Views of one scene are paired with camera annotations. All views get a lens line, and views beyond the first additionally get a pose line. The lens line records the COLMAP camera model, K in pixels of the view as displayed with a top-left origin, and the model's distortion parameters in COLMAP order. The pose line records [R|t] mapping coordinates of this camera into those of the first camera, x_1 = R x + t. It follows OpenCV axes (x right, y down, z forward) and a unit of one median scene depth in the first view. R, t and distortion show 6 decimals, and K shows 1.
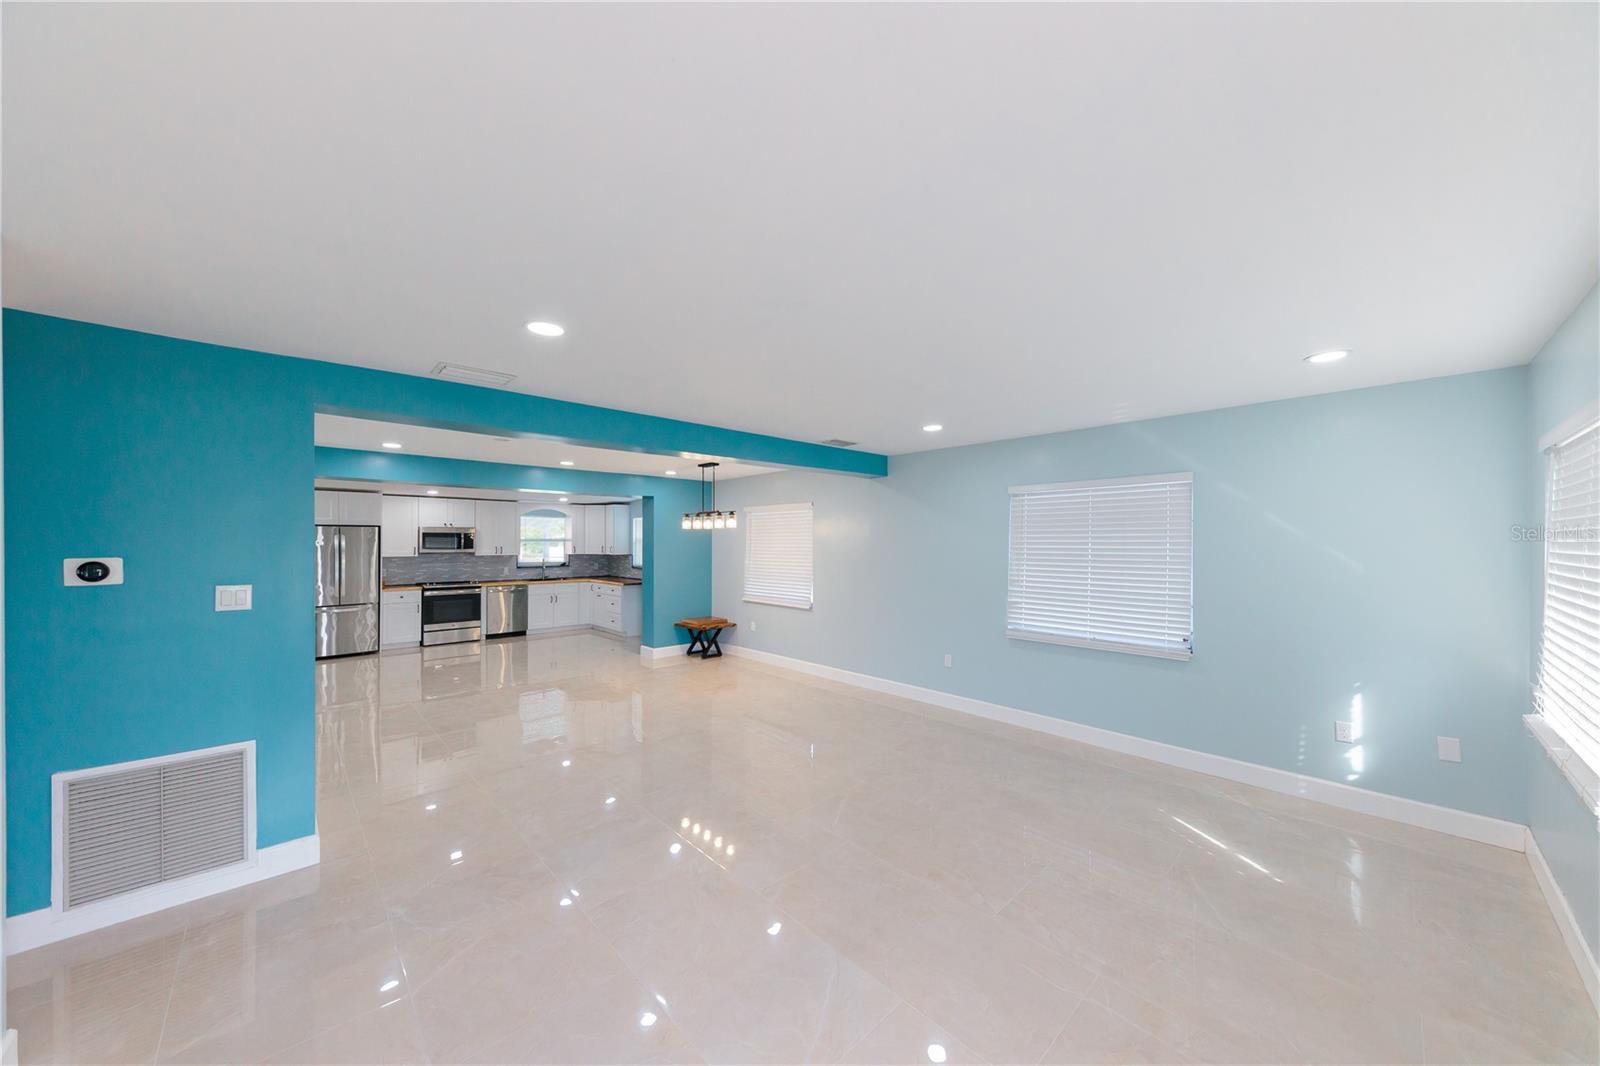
lens RADIAL K [[544.0, 0, 799.7], [0, 544.0, 540.4], [0, 0, 1]] dist [0.016262, -0.006520]
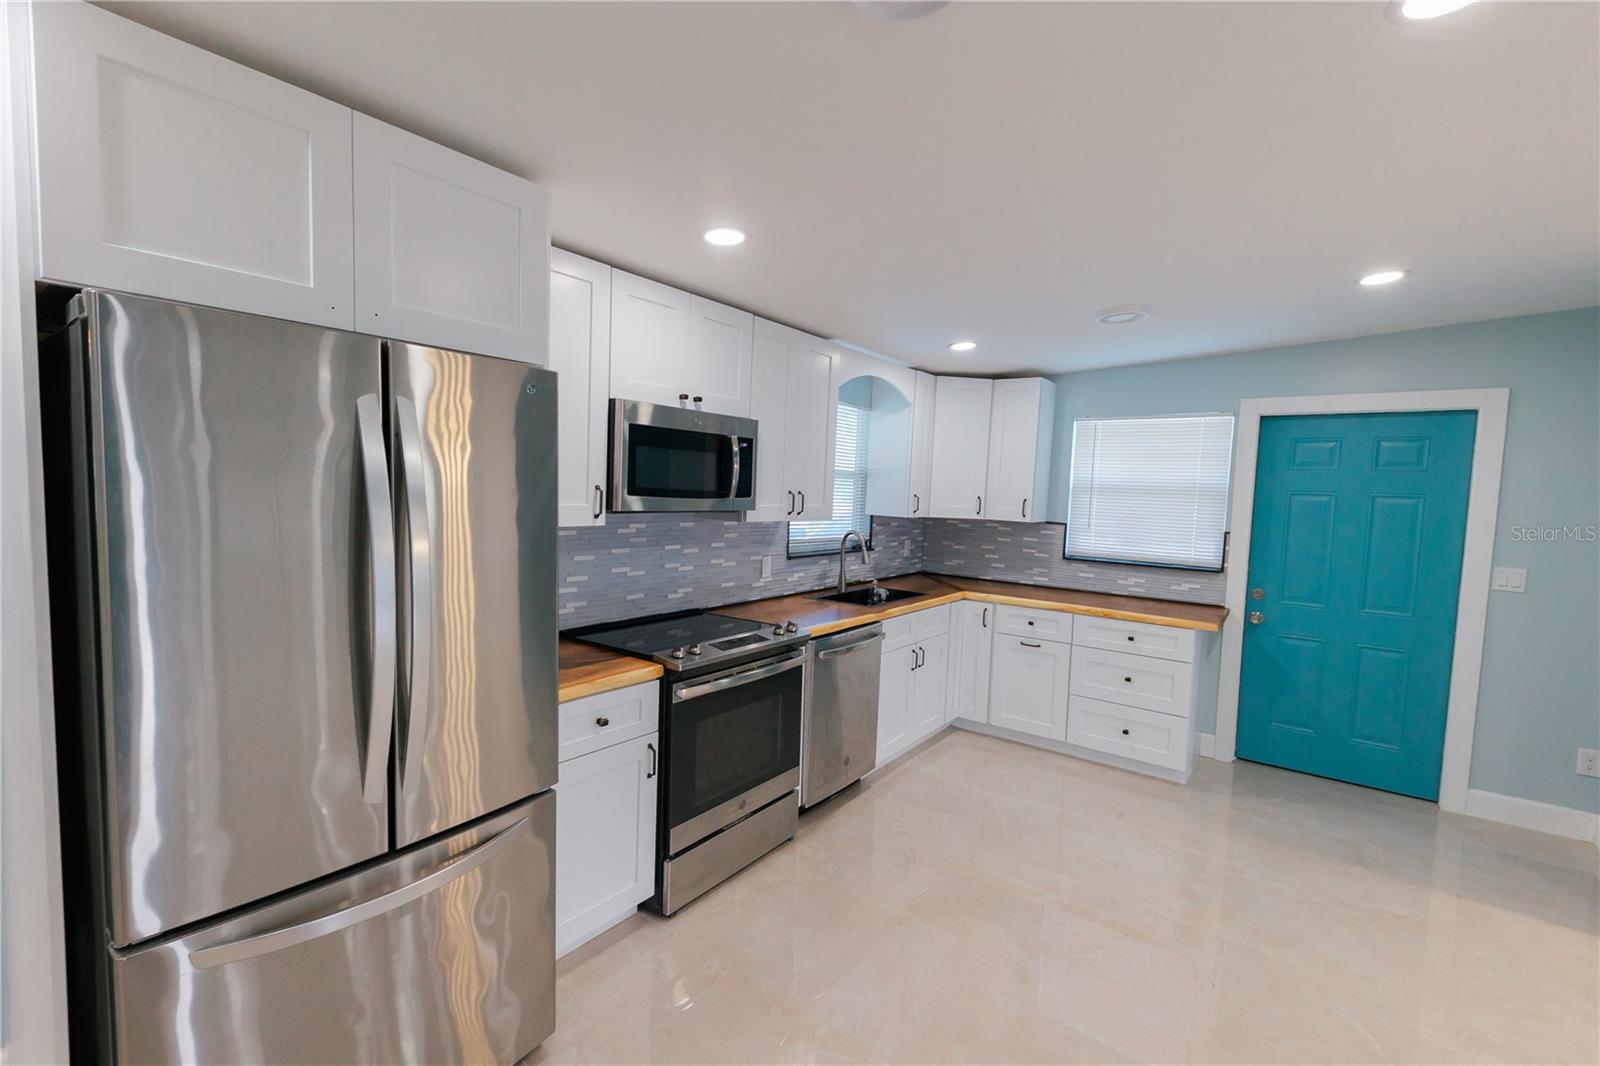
lens RADIAL K [[697.2, 0, 800.0], [0, 697.2, 533.0], [0, 0, 1]] dist [0.001592, 0.000171]
pose [[0.985177, 0.022901, 0.170005, -0.639981], [-0.035223, 0.996937, 0.069823, 0.007910], [-0.167885, -0.074776, 0.982966, 0.666906]]
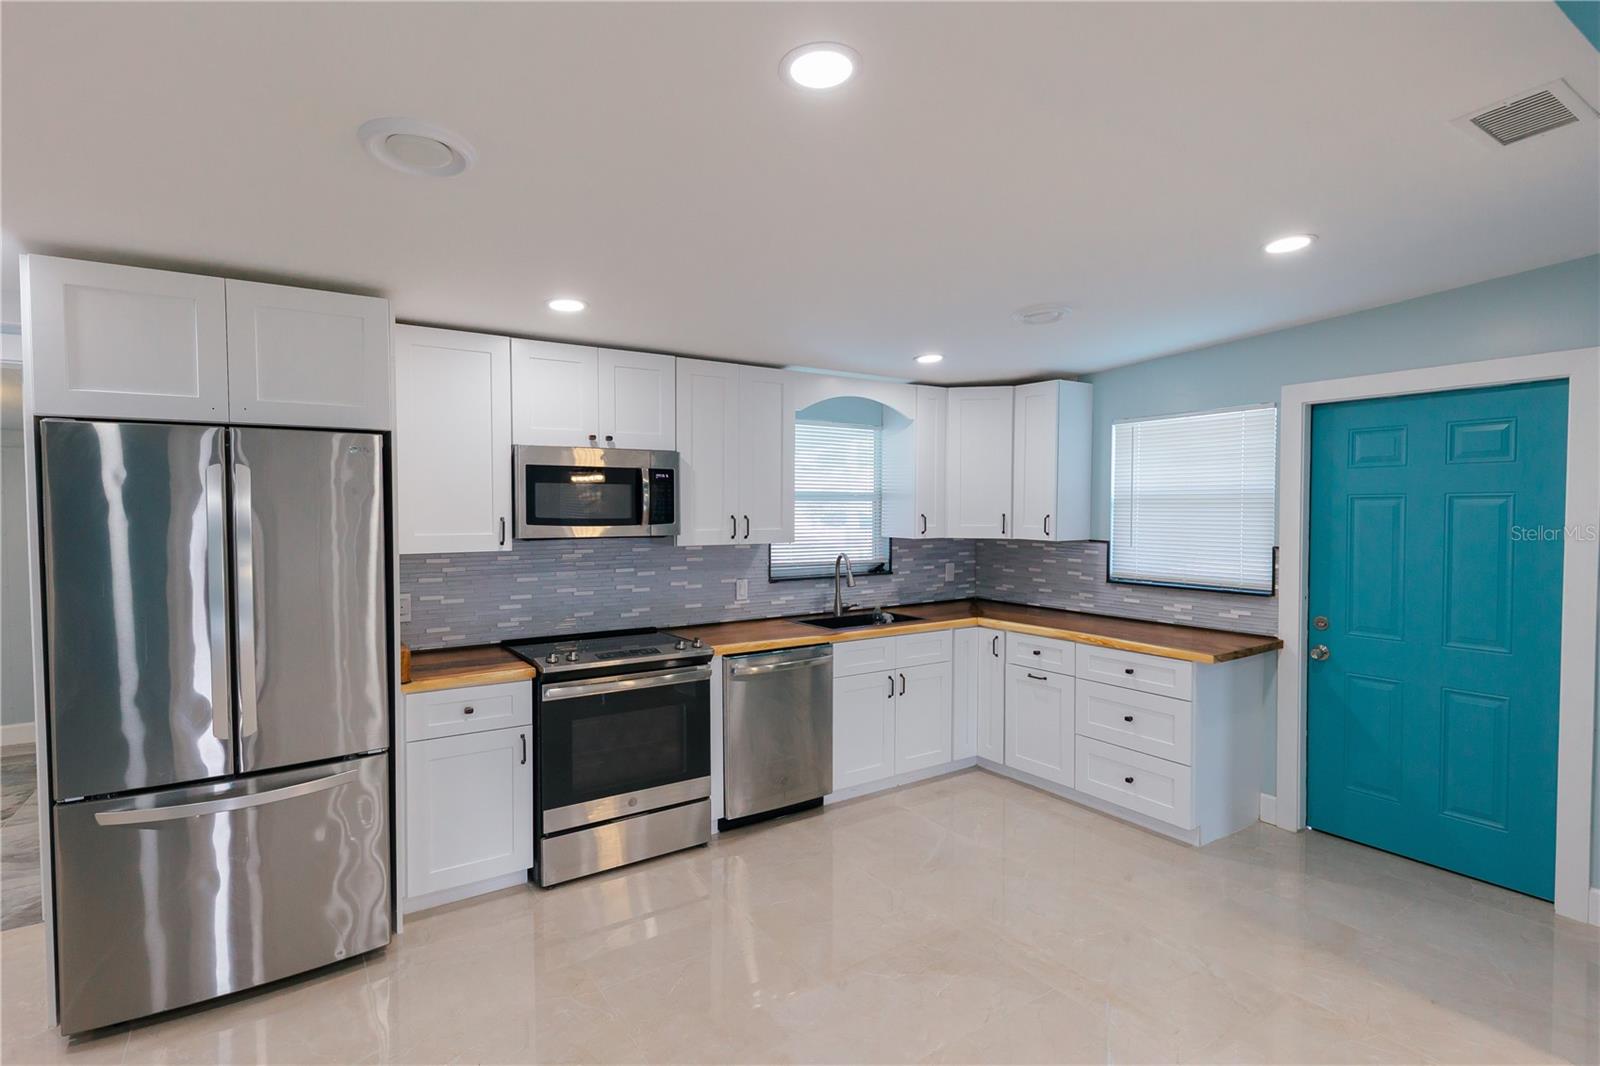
lens RADIAL K [[782.5, 0, 798.6], [0, 782.5, 530.8], [0, 0, 1]] dist [0.000521, -0.000279]
pose [[0.985332, 0.001963, -0.170639, -0.466611], [0.003655, 0.999462, 0.032604, 0.005927], [0.170611, -0.032750, 0.984794, 0.608474]]
